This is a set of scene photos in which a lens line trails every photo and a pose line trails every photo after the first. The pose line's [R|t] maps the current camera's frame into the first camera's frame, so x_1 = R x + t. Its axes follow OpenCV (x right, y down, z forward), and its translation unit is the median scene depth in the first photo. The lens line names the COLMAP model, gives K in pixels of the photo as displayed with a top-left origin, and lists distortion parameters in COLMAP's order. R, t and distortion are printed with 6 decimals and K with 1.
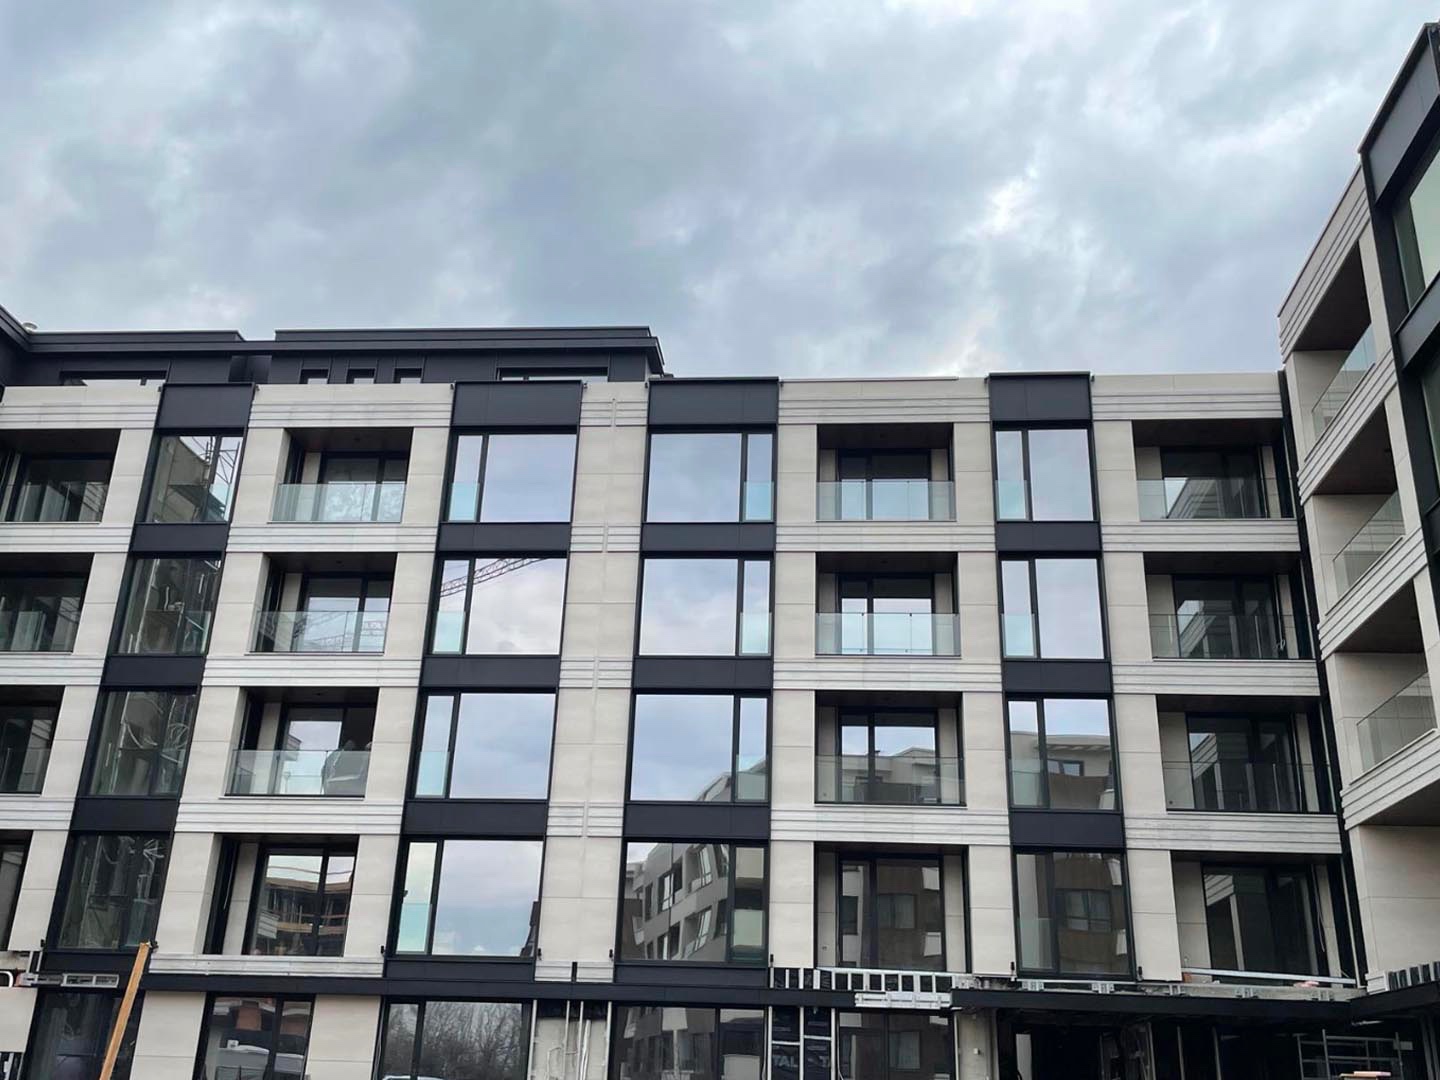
lens RADIAL K [[1390.8, 0, 720.0], [0, 1390.8, 540.0], [0, 0, 1]] dist [0.096372, -0.091976]
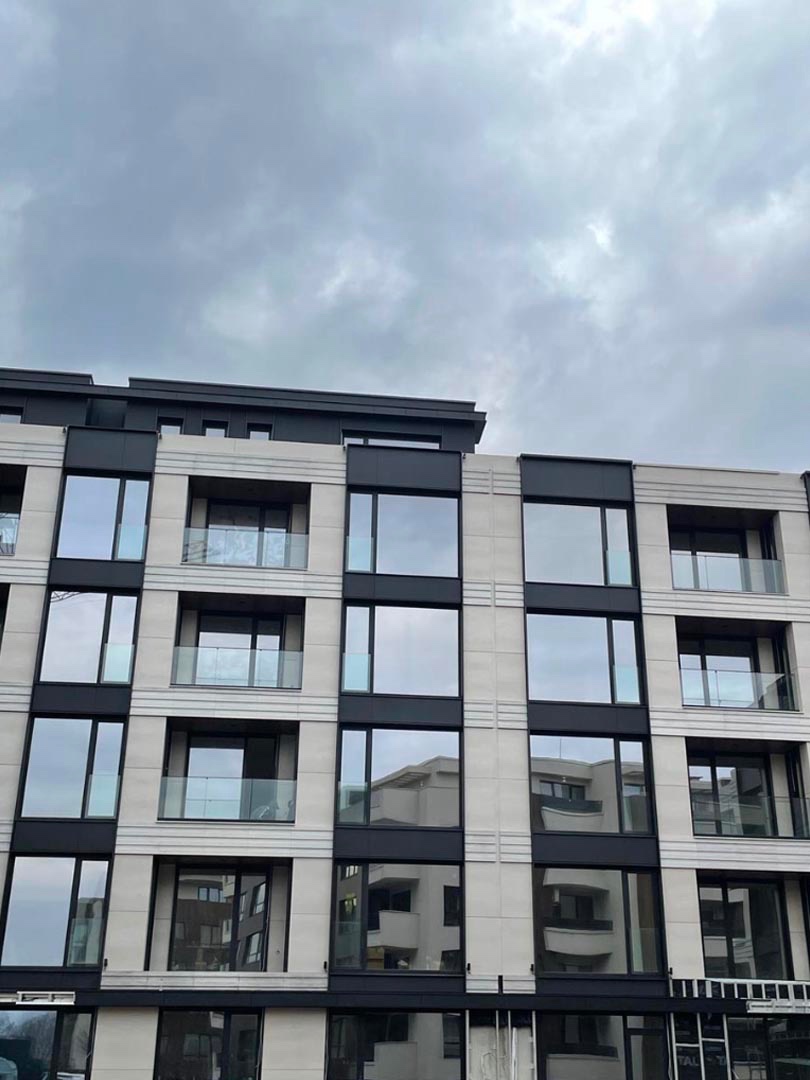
lens RADIAL K [[1246.4, 0, 406.8], [0, 1246.4, 578.3], [0, 0, 1]] dist [0.136395, -0.205580]
pose [[0.974004, 0.054371, 0.219910, -0.383139], [-0.053286, 0.998520, -0.010867, 0.000839], [-0.220176, -0.001133, 0.975460, 0.037128]]
